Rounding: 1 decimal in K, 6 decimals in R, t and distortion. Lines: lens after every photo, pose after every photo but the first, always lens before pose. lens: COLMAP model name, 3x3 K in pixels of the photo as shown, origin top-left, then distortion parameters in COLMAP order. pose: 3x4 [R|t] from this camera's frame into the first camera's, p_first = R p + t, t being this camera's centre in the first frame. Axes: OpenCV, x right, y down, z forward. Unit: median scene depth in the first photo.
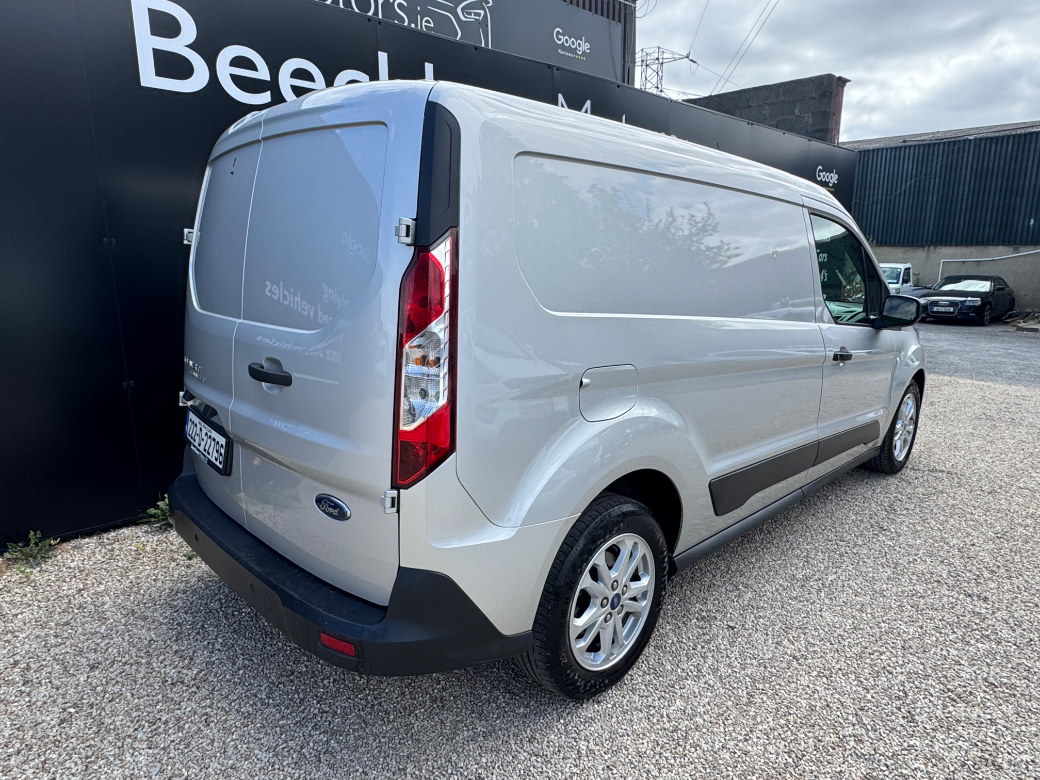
lens RADIAL K [[633.9, 0, 519.7], [0, 633.9, 390.2], [0, 0, 1]] dist [-0.006690, 0.007568]
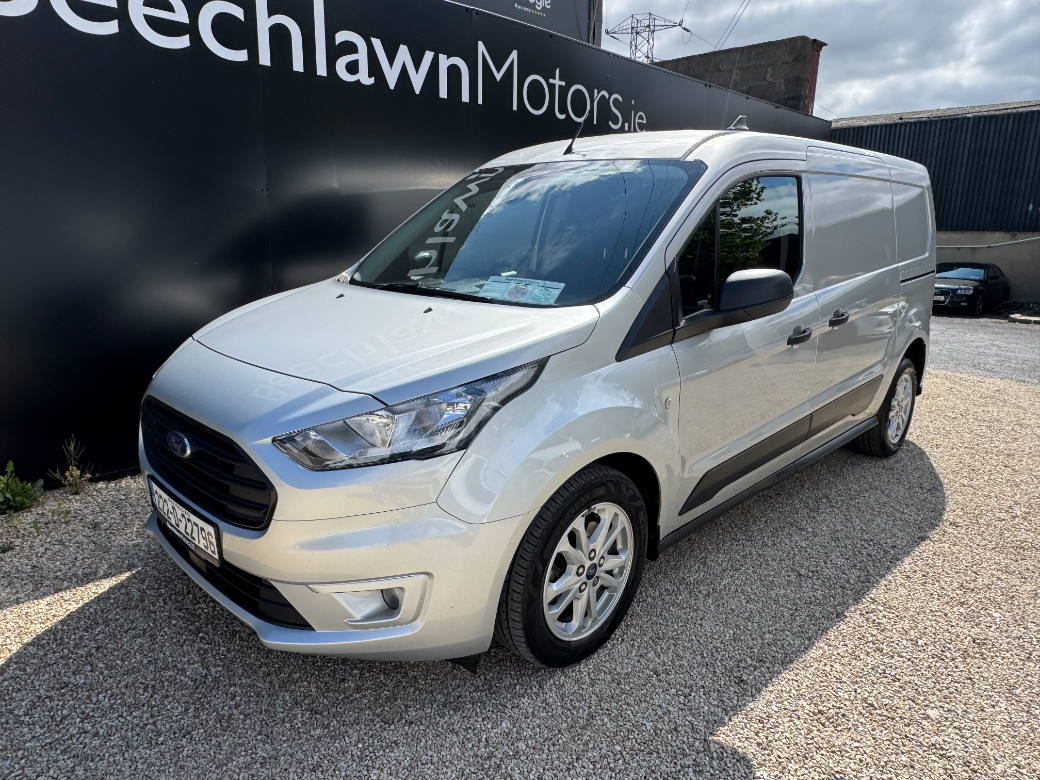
lens RADIAL K [[666.4, 0, 519.3], [0, 666.4, 392.5], [0, 0, 1]] dist [-0.006227, 0.007638]
pose [[0.999748, 0.016378, 0.015373, 0.187994], [-0.016683, 0.999663, 0.019878, 0.016801], [-0.015042, -0.020129, 0.999684, 0.075661]]
